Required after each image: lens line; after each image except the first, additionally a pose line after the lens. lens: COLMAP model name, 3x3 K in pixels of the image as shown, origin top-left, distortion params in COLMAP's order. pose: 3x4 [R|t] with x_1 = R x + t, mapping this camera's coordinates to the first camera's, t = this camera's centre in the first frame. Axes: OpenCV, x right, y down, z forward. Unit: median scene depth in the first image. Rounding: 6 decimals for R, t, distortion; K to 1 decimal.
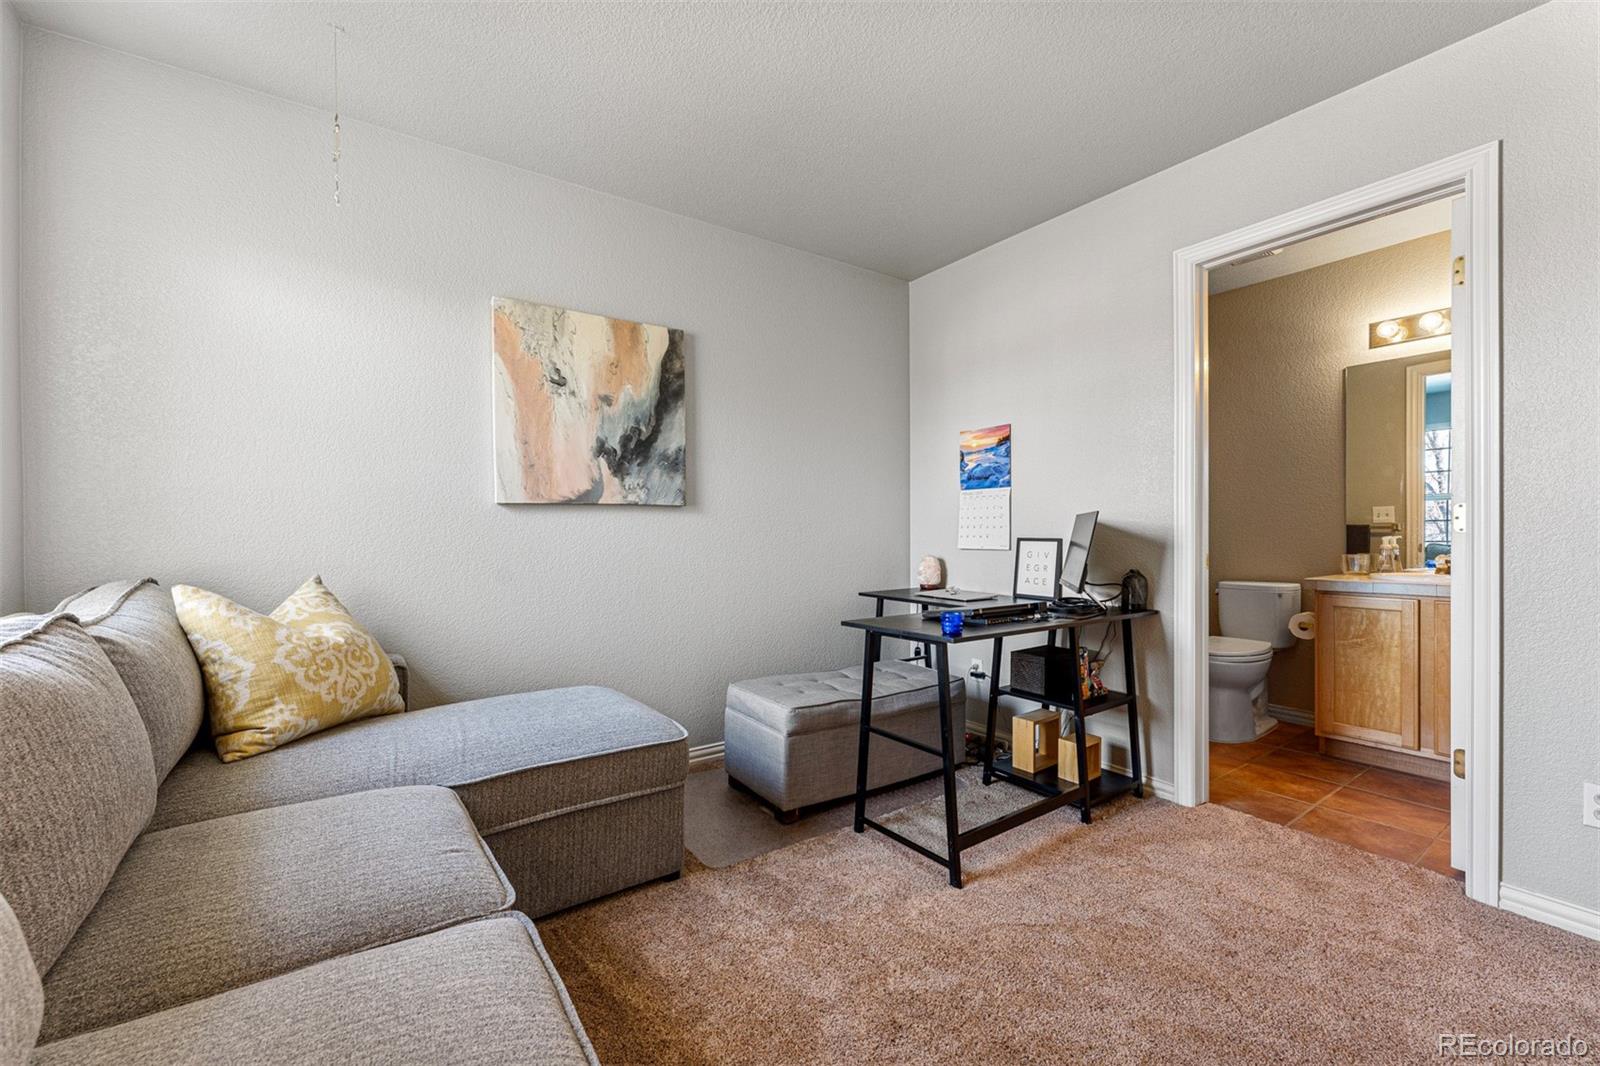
lens RADIAL K [[651.6, 0, 793.8], [0, 651.6, 538.0], [0, 0, 1]] dist [0.001671, -0.001080]
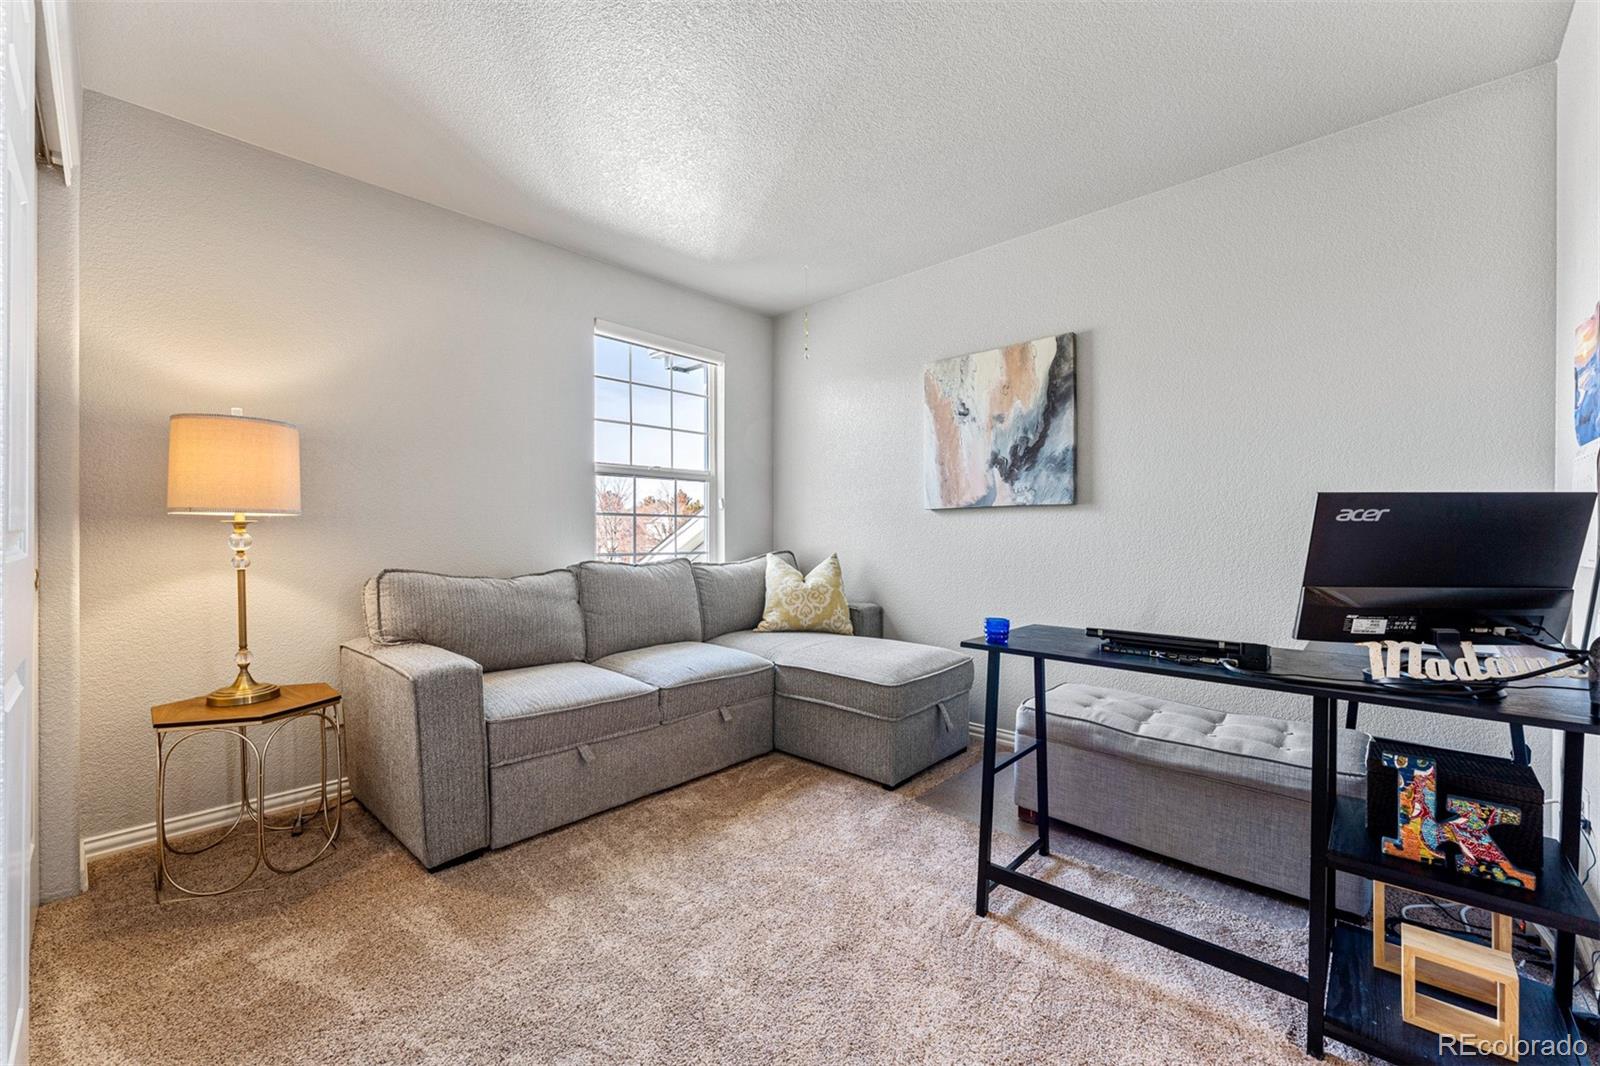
lens RADIAL K [[651.6, 0, 795.4], [0, 651.6, 536.6], [0, 0, 1]] dist [0.001671, -0.001080]
pose [[0.199191, 0.011256, -0.979896, 0.809353], [-0.007500, 0.999922, 0.009961, -0.006011], [0.979932, 0.005365, 0.199260, 0.405234]]
